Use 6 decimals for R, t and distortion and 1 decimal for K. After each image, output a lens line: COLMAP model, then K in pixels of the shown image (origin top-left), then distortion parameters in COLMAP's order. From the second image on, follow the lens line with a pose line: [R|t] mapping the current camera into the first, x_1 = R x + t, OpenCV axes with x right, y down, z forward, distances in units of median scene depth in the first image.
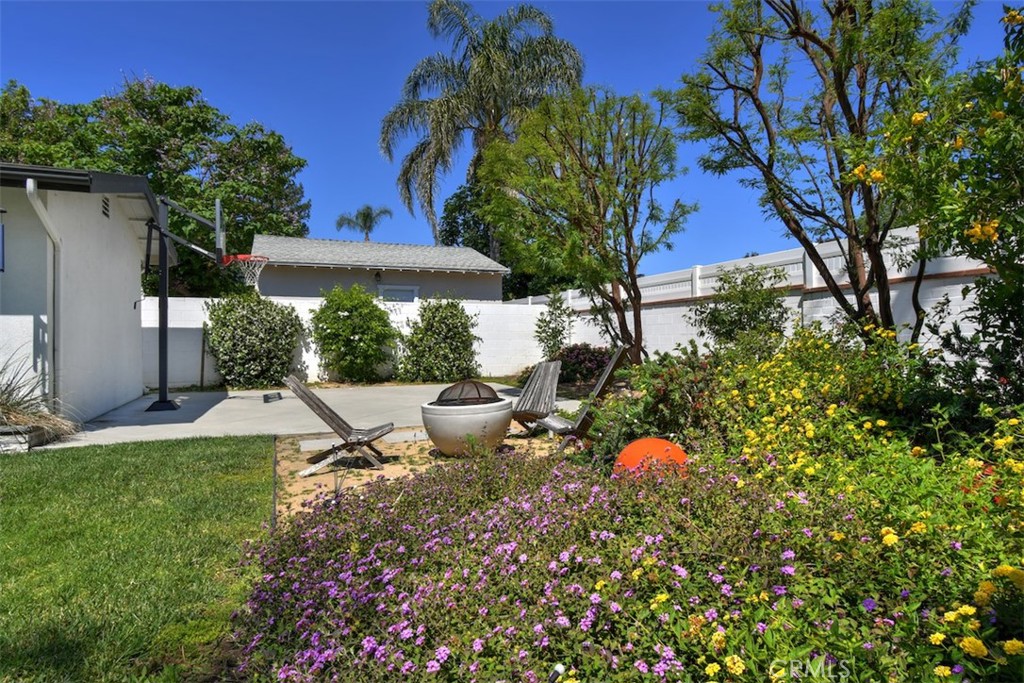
lens RADIAL K [[569.0, 0, 476.9], [0, 569.0, 342.4], [0, 0, 1]] dist [-0.002037, -0.001335]
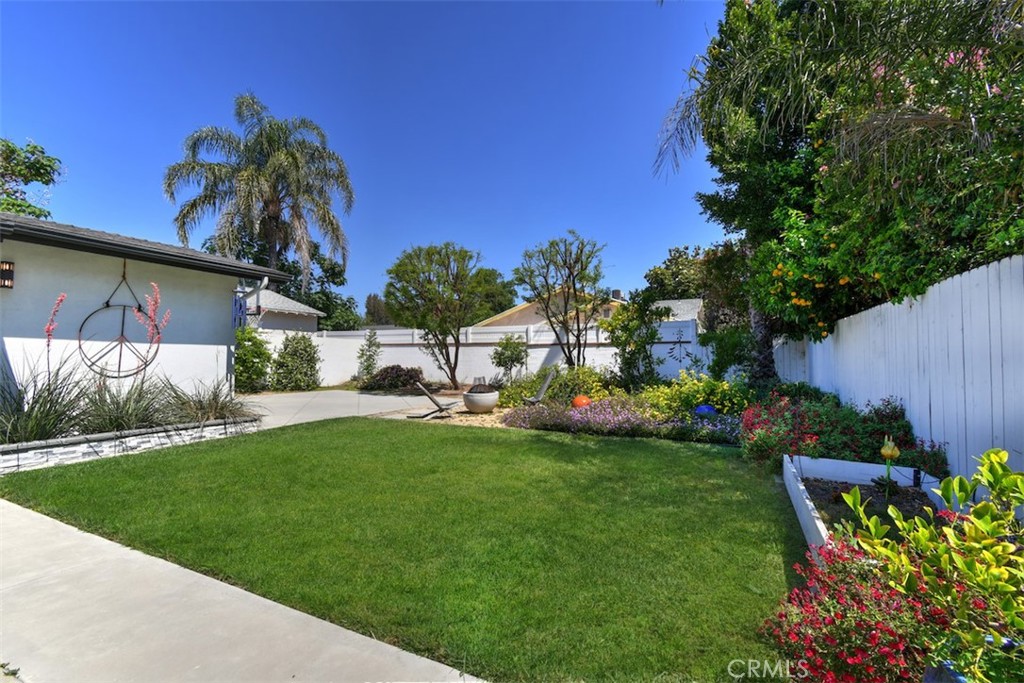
lens RADIAL K [[455.9, 0, 471.7], [0, 455.9, 365.6], [0, 0, 1]] dist [0.000230, -0.000195]
pose [[0.776595, -0.005232, 0.629979, -0.453730], [-0.004136, 0.999902, 0.013403, -0.010526], [-0.629987, -0.013014, 0.776497, -0.185446]]
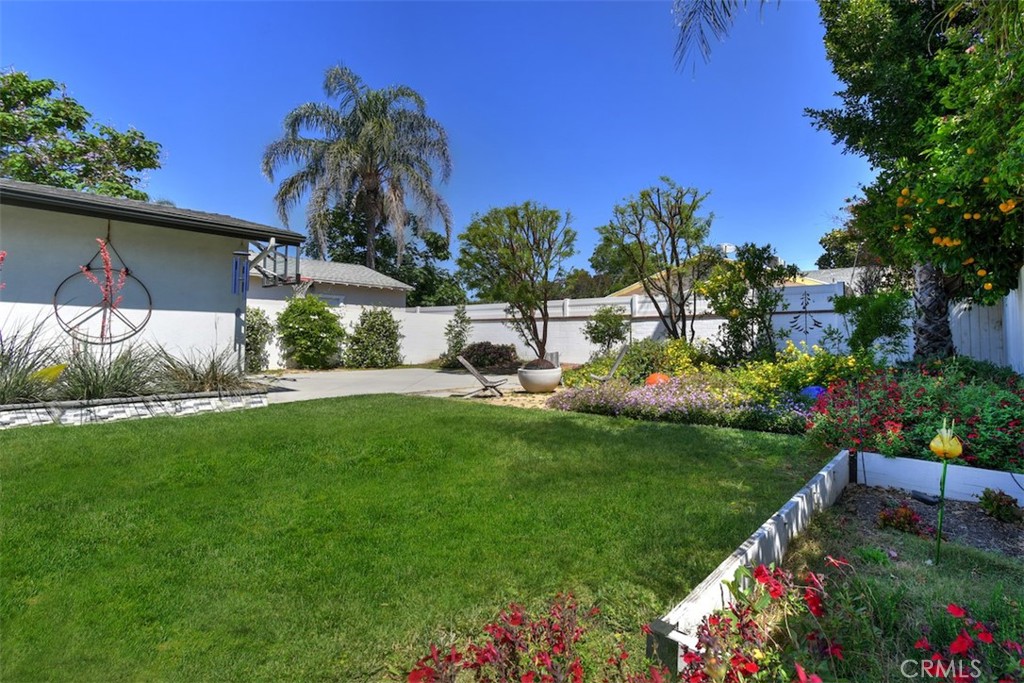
lens RADIAL K [[488.0, 0, 523.4], [0, 488.0, 344.6], [0, 0, 1]] dist [0.003561, 0.000463]
pose [[0.882898, -0.002106, 0.469561, -0.303851], [-0.000697, 0.999983, 0.005795, 0.006468], [-0.469565, -0.005443, 0.882881, -0.212047]]
